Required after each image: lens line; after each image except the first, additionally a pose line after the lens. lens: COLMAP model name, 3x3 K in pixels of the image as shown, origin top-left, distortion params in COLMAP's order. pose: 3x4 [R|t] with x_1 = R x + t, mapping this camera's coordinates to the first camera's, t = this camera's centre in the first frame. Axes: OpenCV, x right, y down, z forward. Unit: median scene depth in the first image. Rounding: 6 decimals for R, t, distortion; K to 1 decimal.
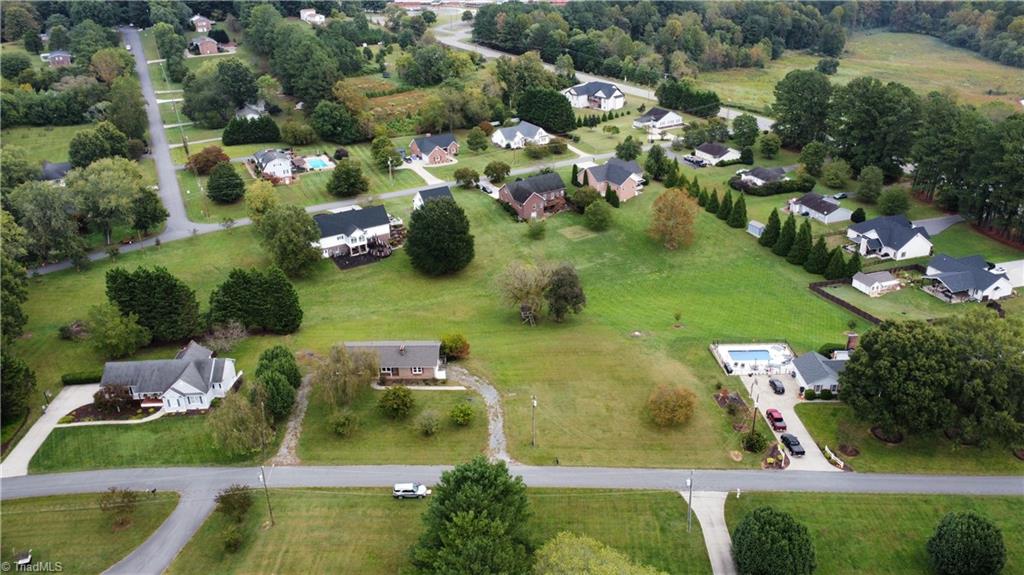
lens RADIAL K [[762.6, 0, 515.3], [0, 762.6, 289.7], [0, 0, 1]] dist [-0.000100, 0.012860]
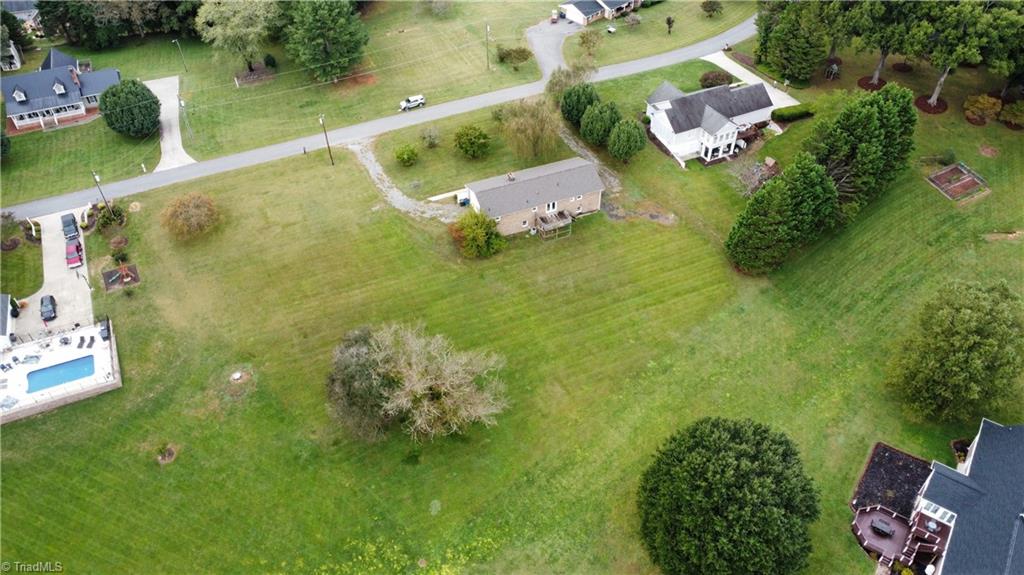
lens RADIAL K [[762.6, 0, 516.5], [0, 762.6, 282.4], [0, 0, 1]] dist [-0.000100, 0.012860]
pose [[-0.917038, 0.289021, -0.274790, 0.116687], [-0.152163, 0.383333, 0.910990, -0.673850], [0.368631, 0.877225, -0.307552, 1.420931]]
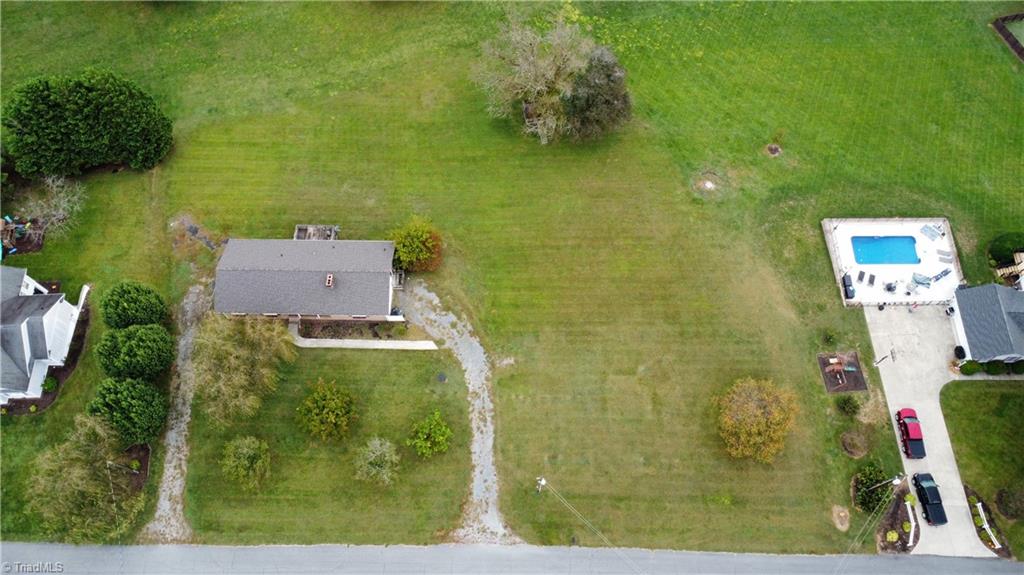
lens RADIAL K [[762.6, 0, 518.3], [0, 762.6, 287.7], [0, 0, 1]] dist [-0.000100, 0.012860]
pose [[0.999979, 0.006424, -0.001162, 0.004838], [-0.004193, 0.768427, 0.639923, -0.326073], [0.005003, -0.639905, 0.768438, 0.546101]]
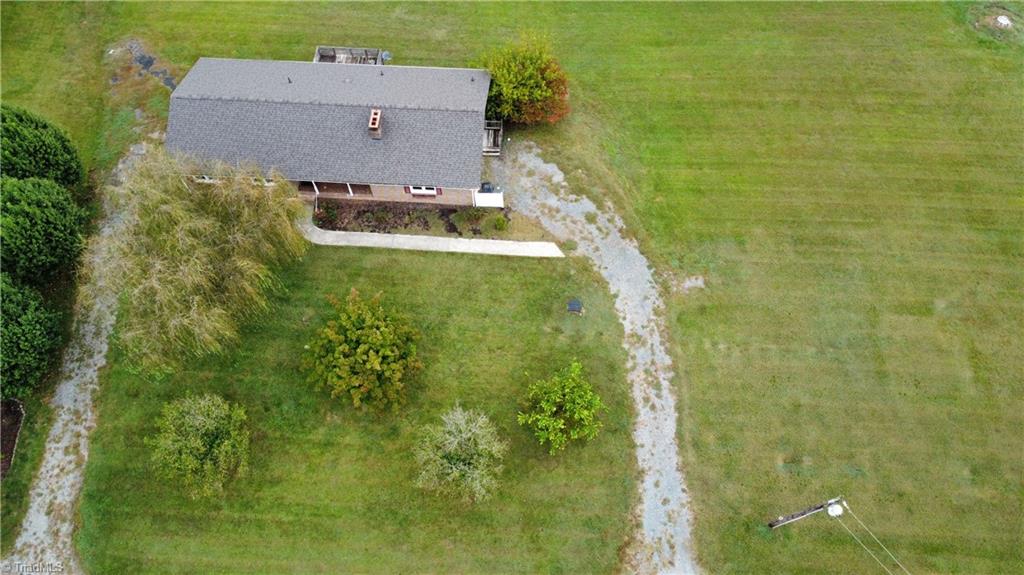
lens RADIAL K [[762.6, 0, 518.0], [0, 762.6, 285.0], [0, 0, 1]] dist [-0.000100, 0.012860]
pose [[0.998933, 0.044428, -0.012628, -0.081160], [-0.027067, 0.784629, 0.619375, -0.079443], [0.037426, -0.618372, 0.784994, 0.722219]]
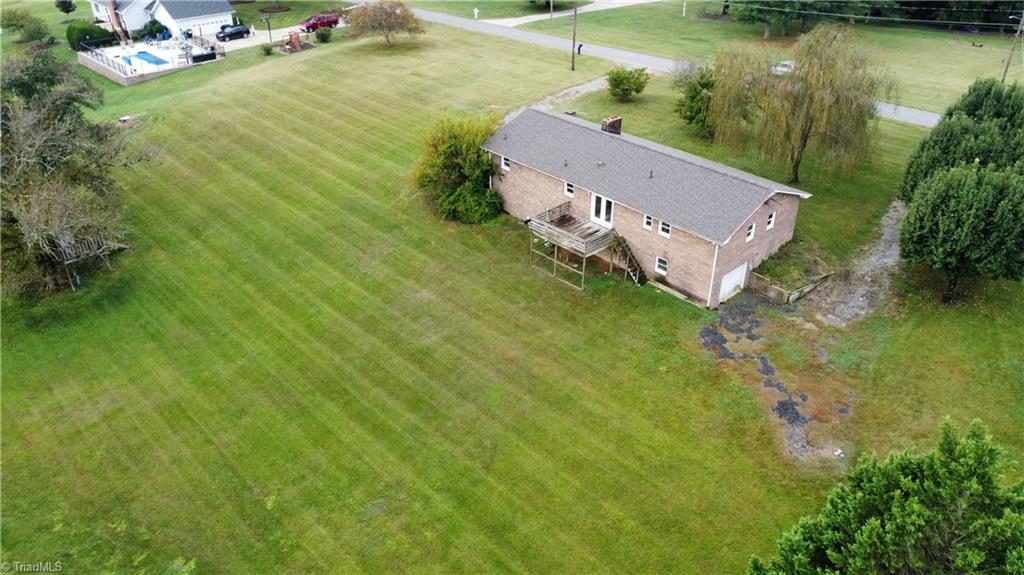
lens RADIAL K [[762.6, 0, 516.7], [0, 762.6, 283.7], [0, 0, 1]] dist [-0.000100, 0.012860]
pose [[-0.696381, -0.355099, 0.623665, -0.390383], [0.318112, 0.626248, 0.711771, -0.158782], [-0.643319, 0.694059, -0.323146, 1.253590]]
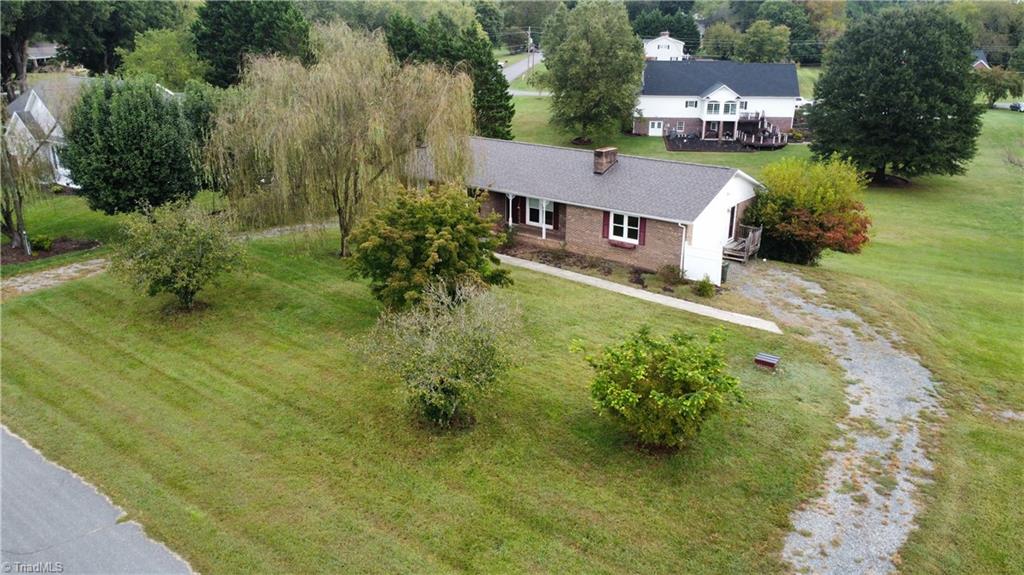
lens RADIAL K [[762.6, 0, 516.4], [0, 762.6, 285.1], [0, 0, 1]] dist [-0.000100, 0.012860]
pose [[0.797455, 0.217820, -0.562690, -0.004596], [-0.277258, 0.960564, -0.021097, 0.145156], [0.535905, 0.172834, 0.826399, 0.787543]]
